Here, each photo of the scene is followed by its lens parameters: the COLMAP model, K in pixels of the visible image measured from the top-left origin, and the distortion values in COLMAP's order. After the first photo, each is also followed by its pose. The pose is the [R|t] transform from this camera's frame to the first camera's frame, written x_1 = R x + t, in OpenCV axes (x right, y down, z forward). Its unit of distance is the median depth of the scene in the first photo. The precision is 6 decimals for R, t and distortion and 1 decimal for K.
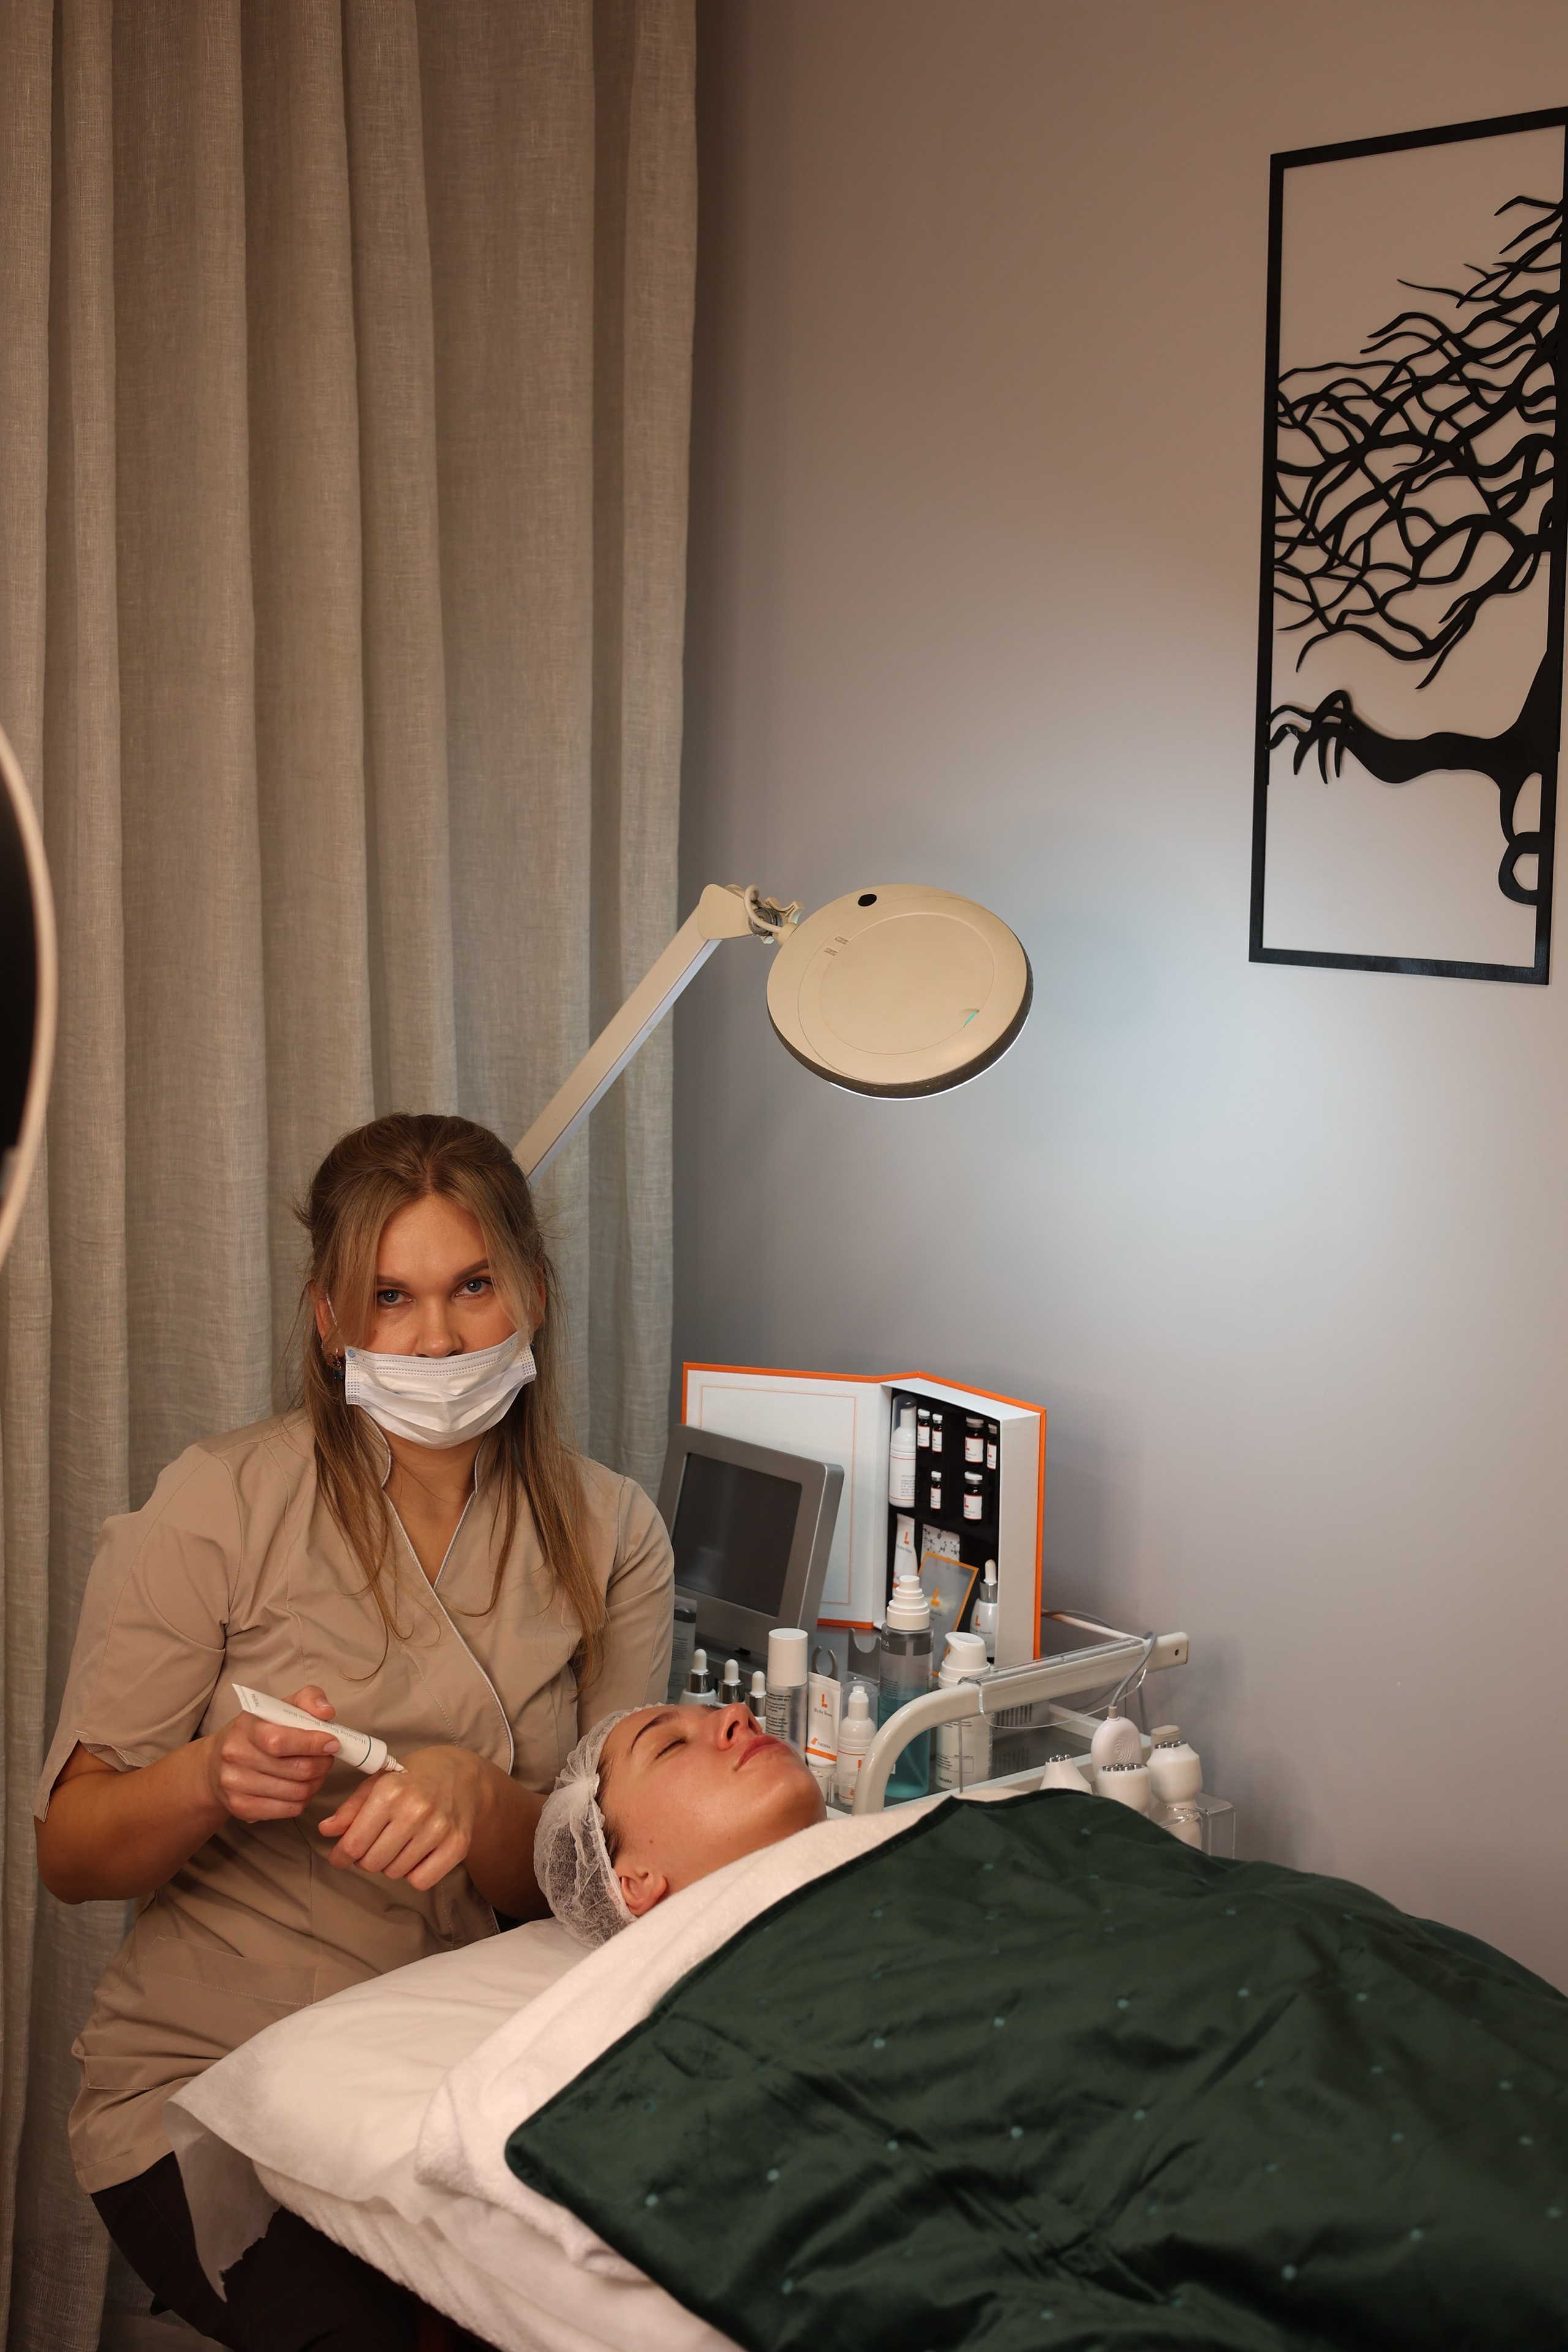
lens RADIAL K [[3366.9, 0, 786.8], [0, 3366.9, 1177.1], [0, 0, 1]] dist [0.034522, 0.000000]
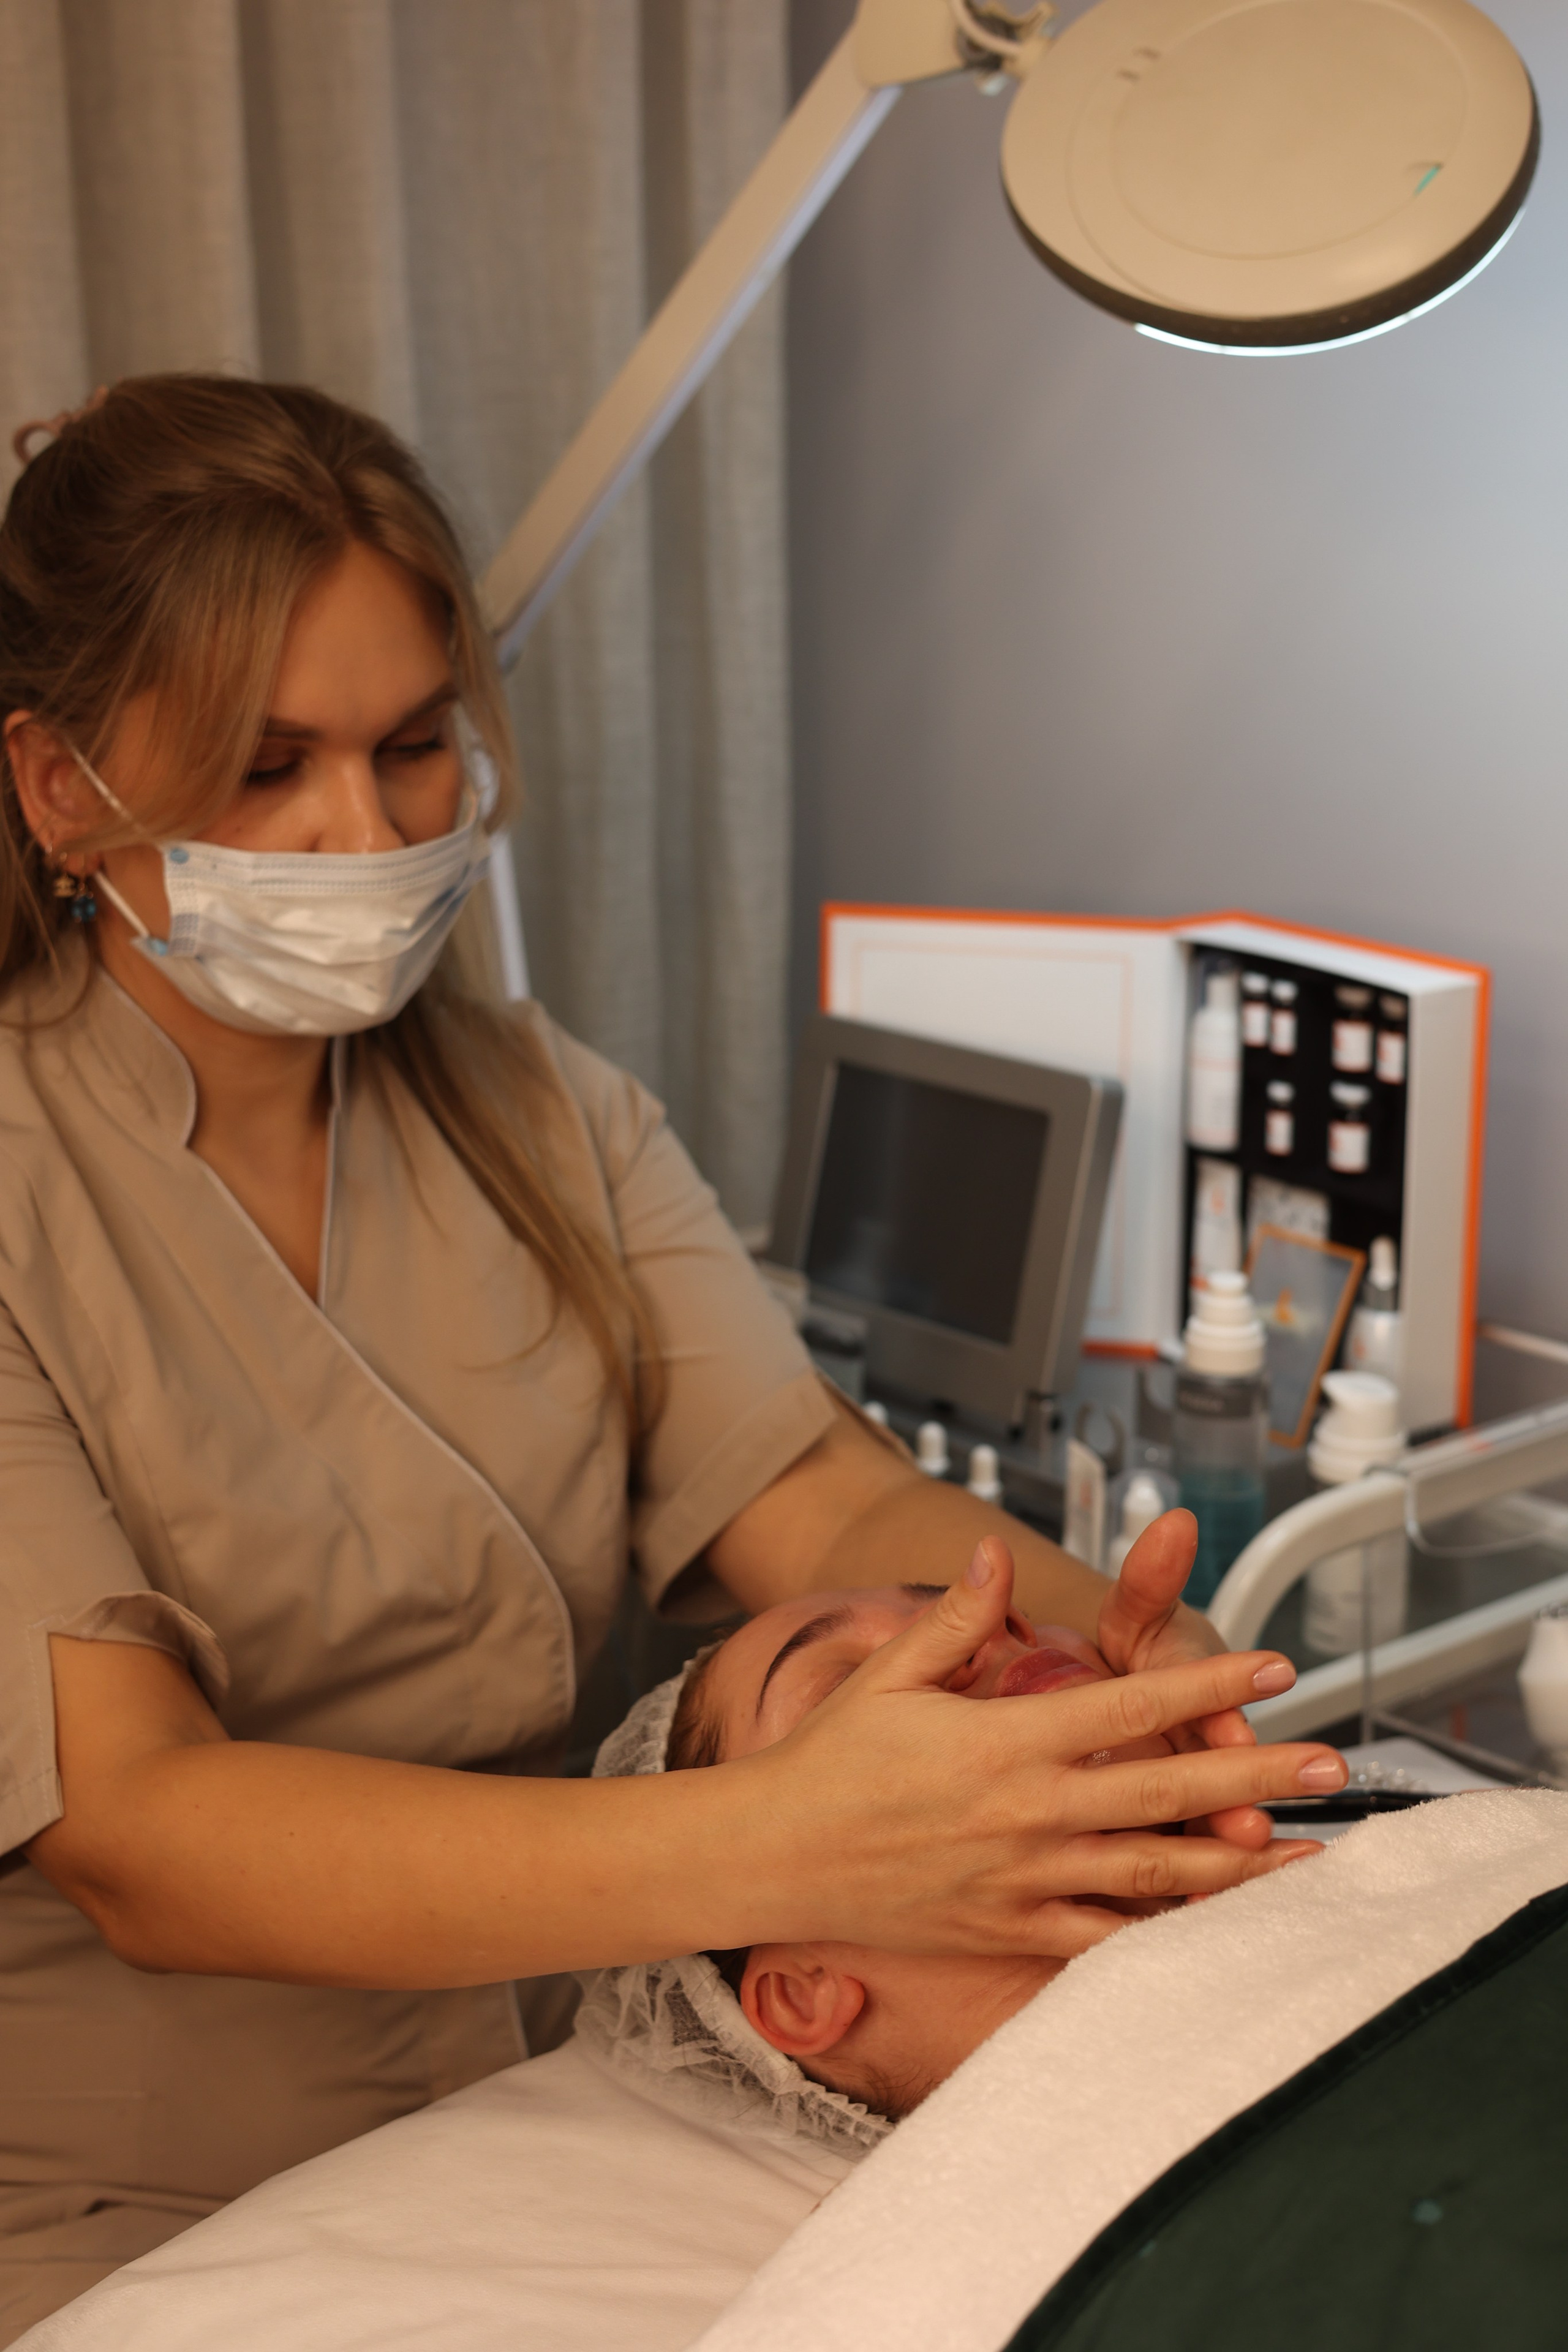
lens RADIAL K [[3366.9, 0, 783.8], [0, 3366.9, 1163.7], [0, 0, 1]] dist [0.034522, 0.000000]
pose [[0.999814, -0.018036, -0.006848, -0.036152], [0.018684, 0.993673, 0.110744, 0.036838], [0.004807, -0.110852, 0.993825, 0.443315]]
